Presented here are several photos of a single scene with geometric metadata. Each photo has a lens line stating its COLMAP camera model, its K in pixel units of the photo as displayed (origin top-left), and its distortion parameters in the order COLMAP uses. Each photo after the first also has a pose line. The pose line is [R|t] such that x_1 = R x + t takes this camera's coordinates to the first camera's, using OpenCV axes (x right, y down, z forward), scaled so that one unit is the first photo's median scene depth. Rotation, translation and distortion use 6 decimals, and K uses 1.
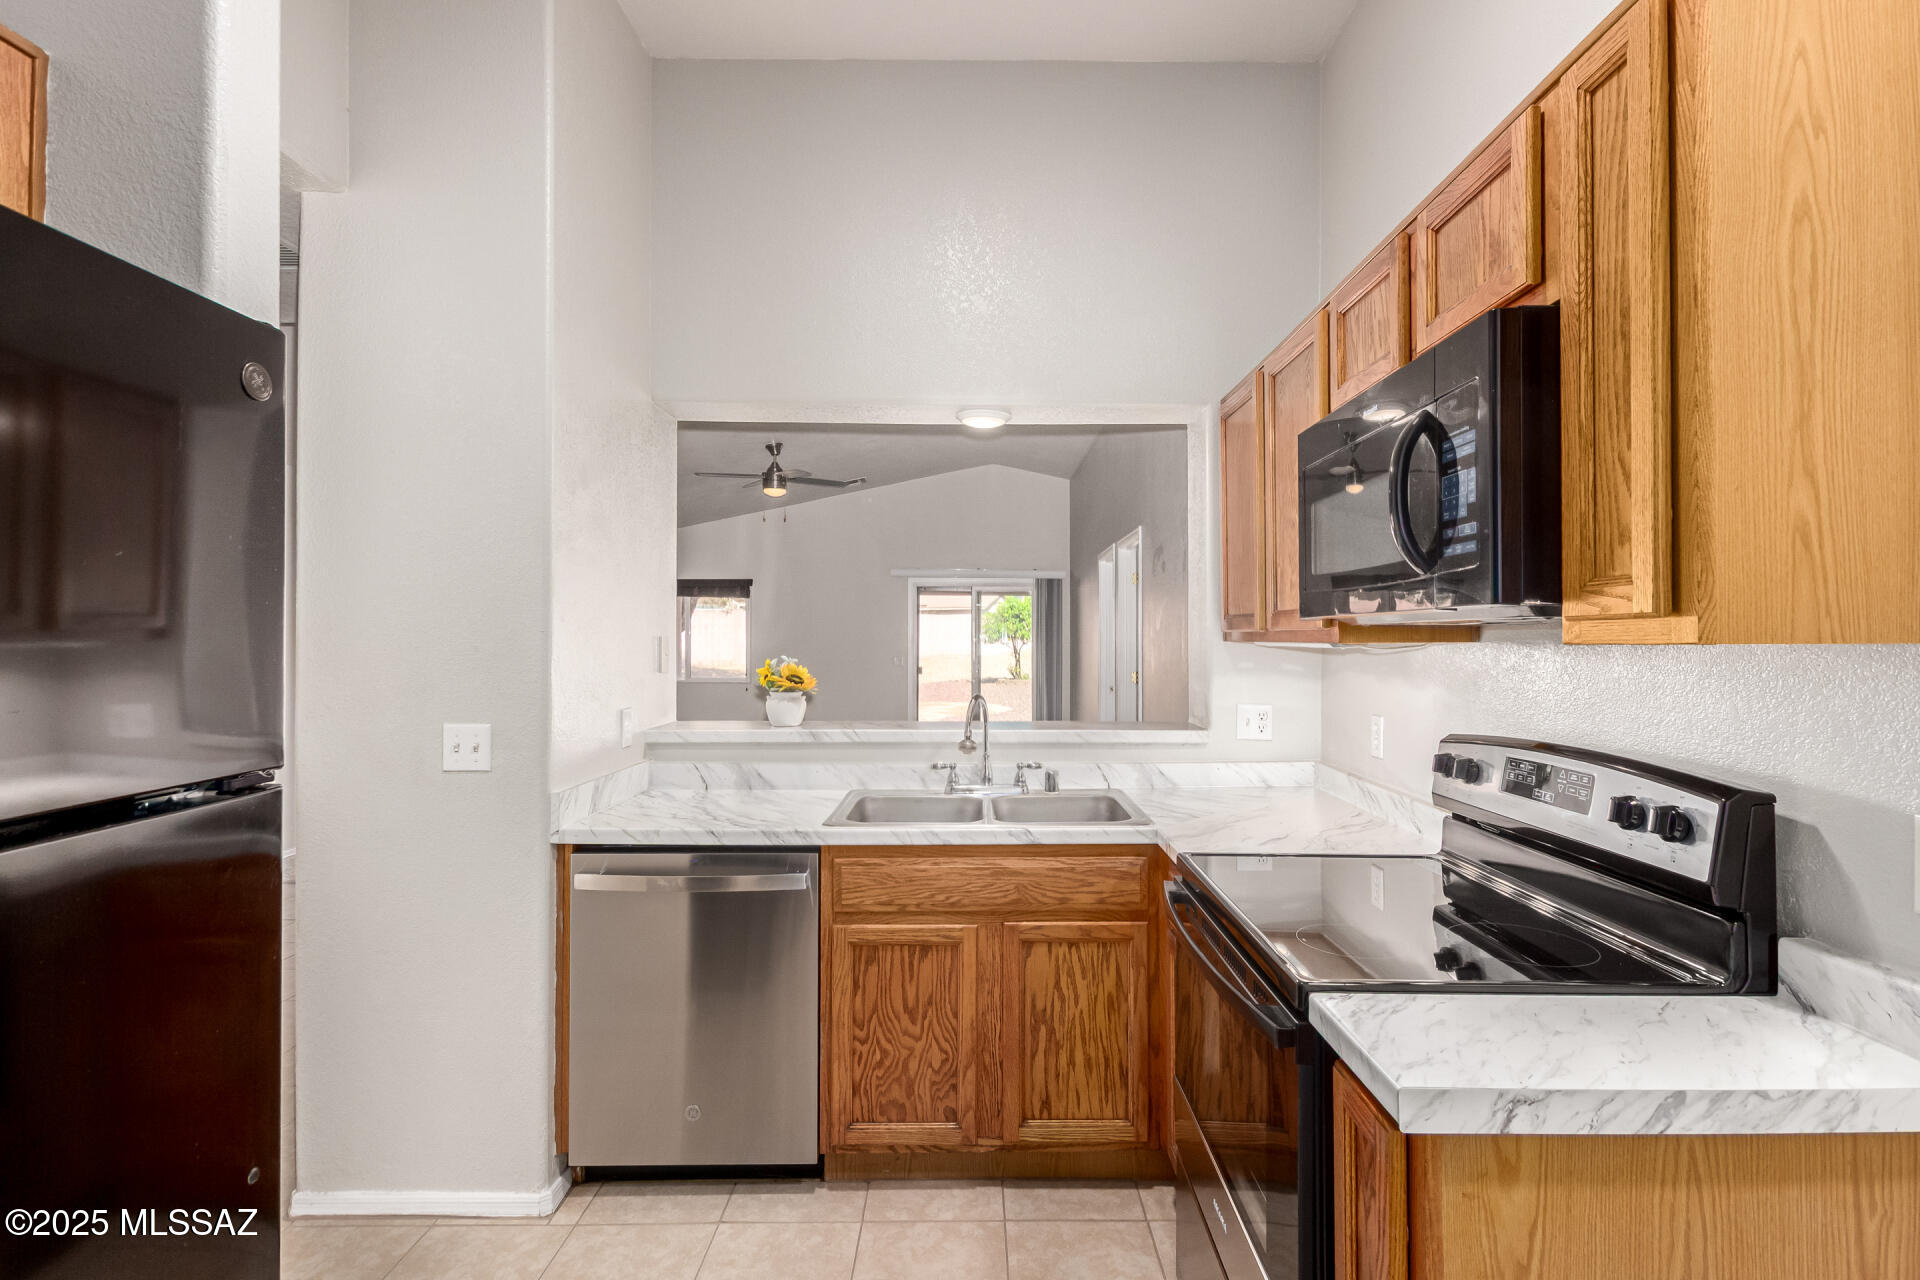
lens RADIAL K [[889.9, 0, 961.5], [0, 889.9, 634.1], [0, 0, 1]] dist [0.008887, -0.003750]
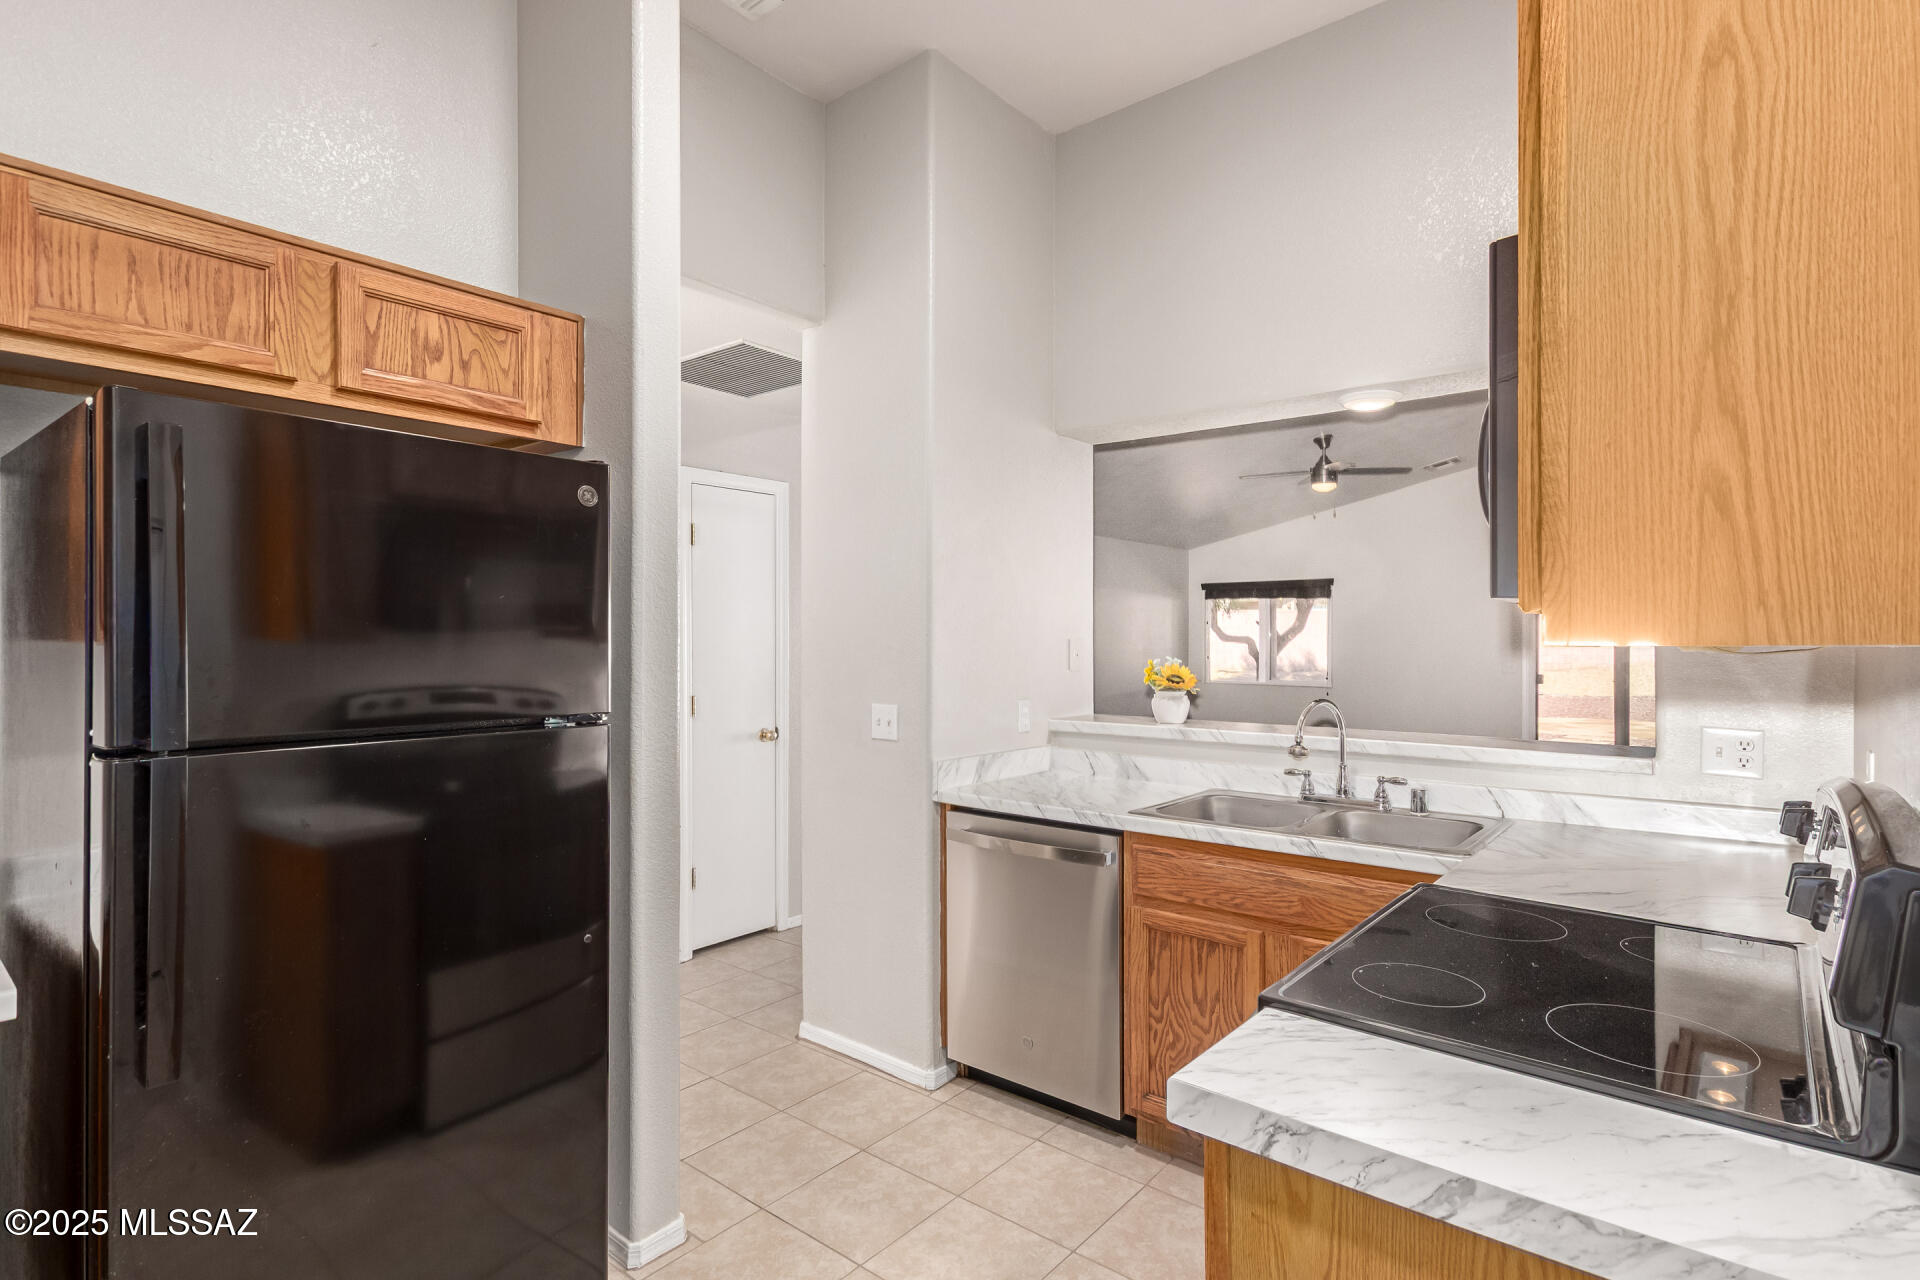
lens RADIAL K [[889.9, 0, 953.0], [0, 889.9, 641.6], [0, 0, 1]] dist [0.008887, -0.003750]
pose [[0.787023, 0.001004, -0.616923, 0.354645], [0.002579, 0.999985, 0.004918, 0.000842], [0.616918, -0.005462, 0.787008, 0.017124]]
